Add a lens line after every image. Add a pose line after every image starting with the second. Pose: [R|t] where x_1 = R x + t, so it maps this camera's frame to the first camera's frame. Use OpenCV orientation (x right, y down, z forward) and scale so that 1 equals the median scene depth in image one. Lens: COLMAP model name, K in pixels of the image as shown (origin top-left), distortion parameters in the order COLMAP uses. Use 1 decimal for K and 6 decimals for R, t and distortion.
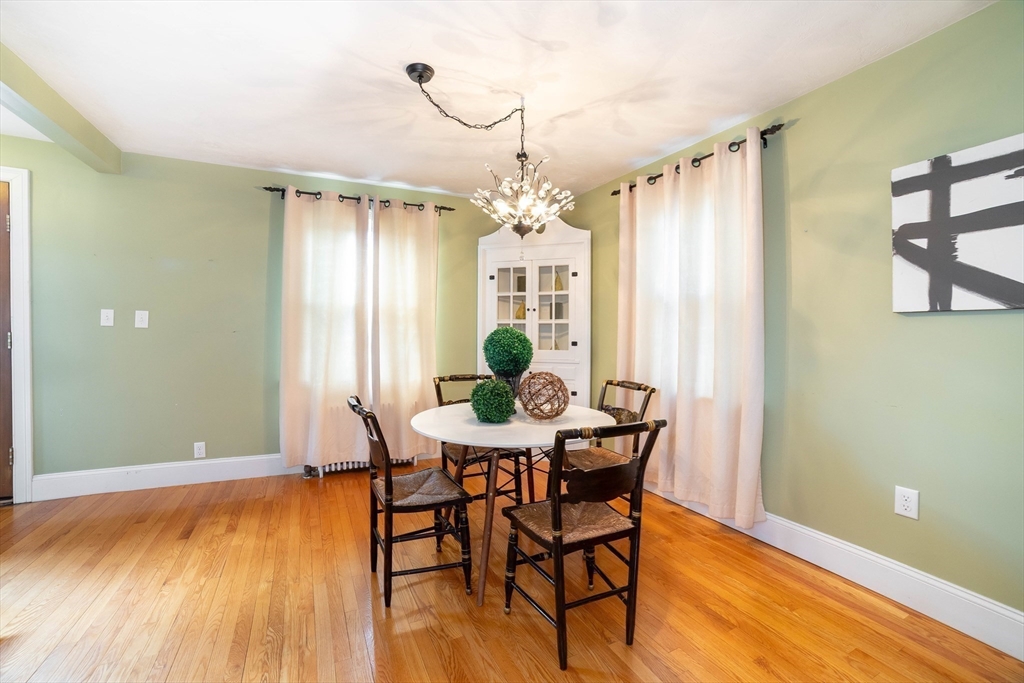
lens RADIAL K [[436.0, 0, 504.3], [0, 436.0, 332.2], [0, 0, 1]] dist [-0.092256, 0.034246]
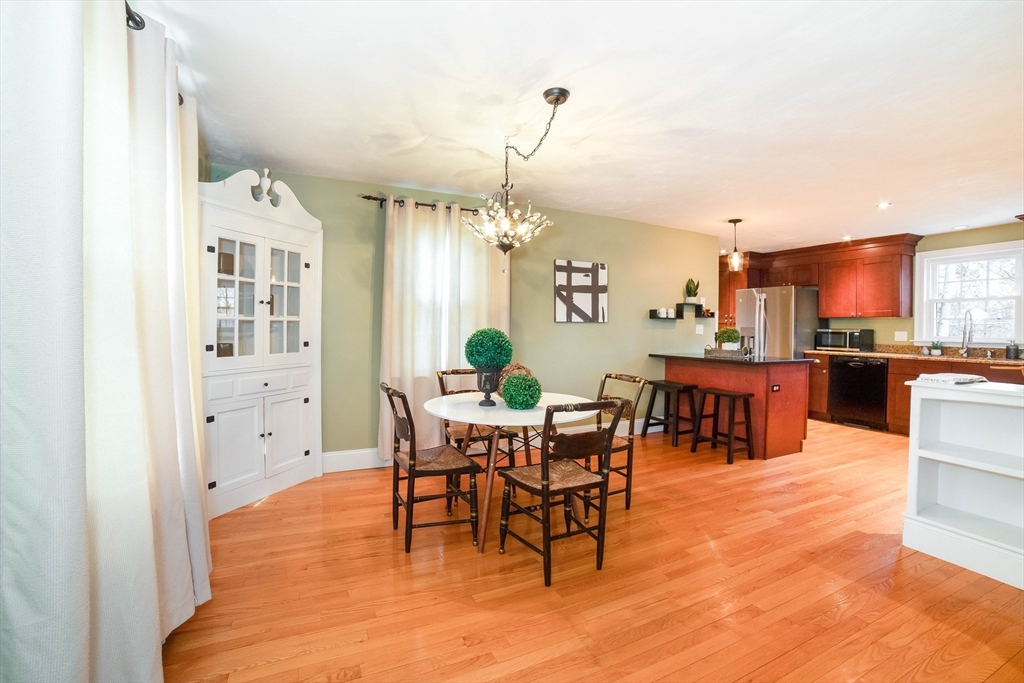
lens RADIAL K [[411.1, 0, 533.3], [0, 411.1, 342.0], [0, 0, 1]] dist [-0.074297, 0.000056]
pose [[0.004328, -0.030650, 0.999521, -0.891320], [0.001338, 0.999529, 0.030644, -0.003004], [-0.999990, 0.001205, 0.004367, 0.731875]]
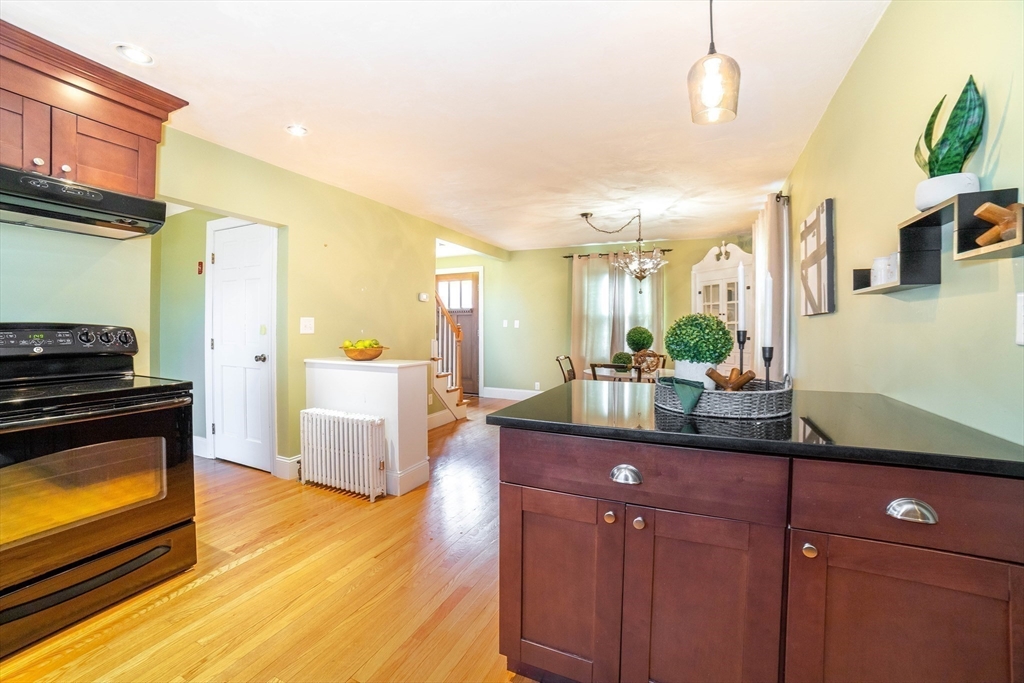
lens RADIAL K [[436.0, 0, 504.3], [0, 436.0, 332.2], [0, 0, 1]] dist [-0.092256, 0.034246]
pose [[0.647453, 0.004056, -0.762094, 0.920502], [-0.004948, 0.999987, 0.001118, 0.011278], [0.762089, 0.003047, 0.647465, -0.601971]]
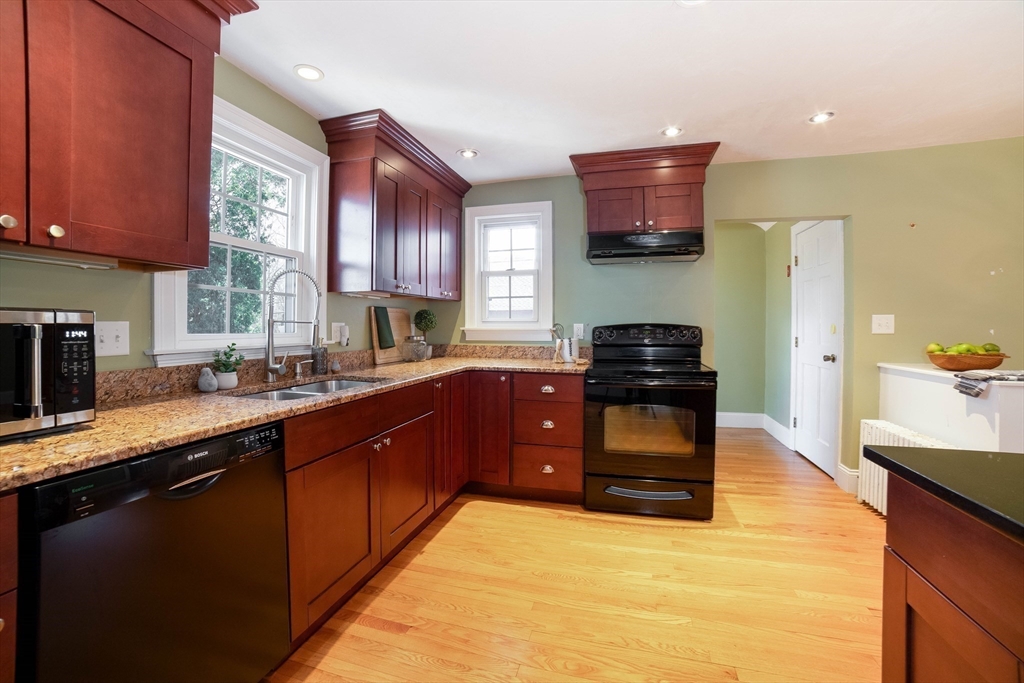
lens RADIAL K [[436.0, 0, 504.3], [0, 436.0, 332.2], [0, 0, 1]] dist [-0.092256, 0.034246]
pose [[-0.665818, 0.006105, -0.746090, 0.998477], [-0.008059, 0.999849, 0.015373, 0.008378], [0.746071, 0.016248, -0.665668, -0.263990]]
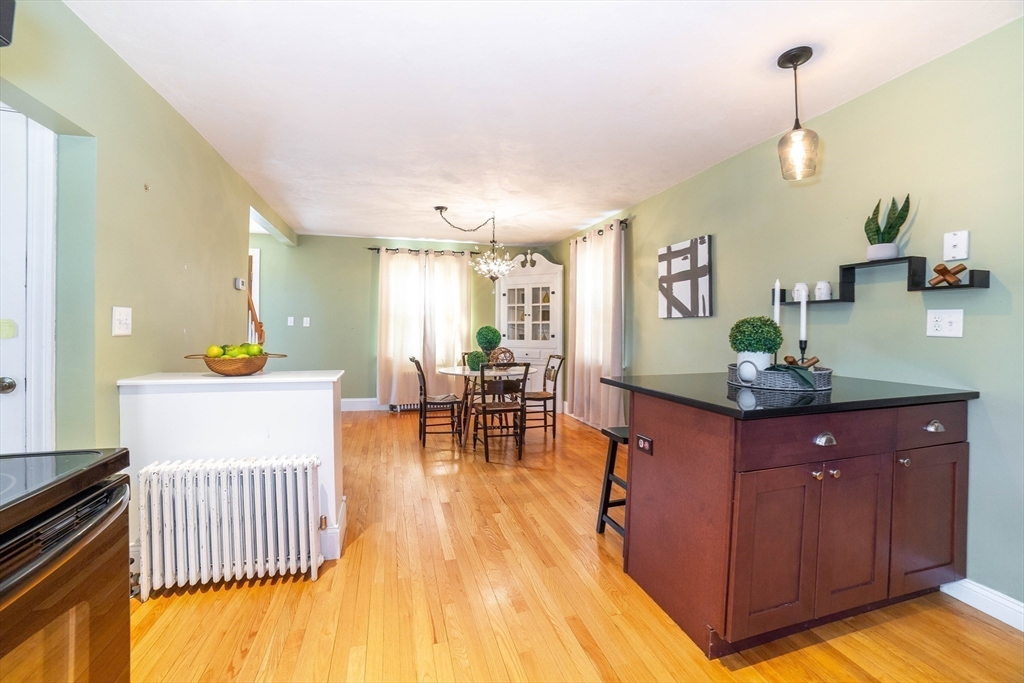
lens RADIAL K [[441.1, 0, 523.8], [0, 441.1, 326.7], [0, 0, 1]] dist [-0.041571, 0.000122]
pose [[0.990382, -0.001180, -0.138356, 0.379835], [-0.000458, 0.999930, -0.011803, 0.013745], [0.138361, 0.011752, 0.990312, -0.833493]]
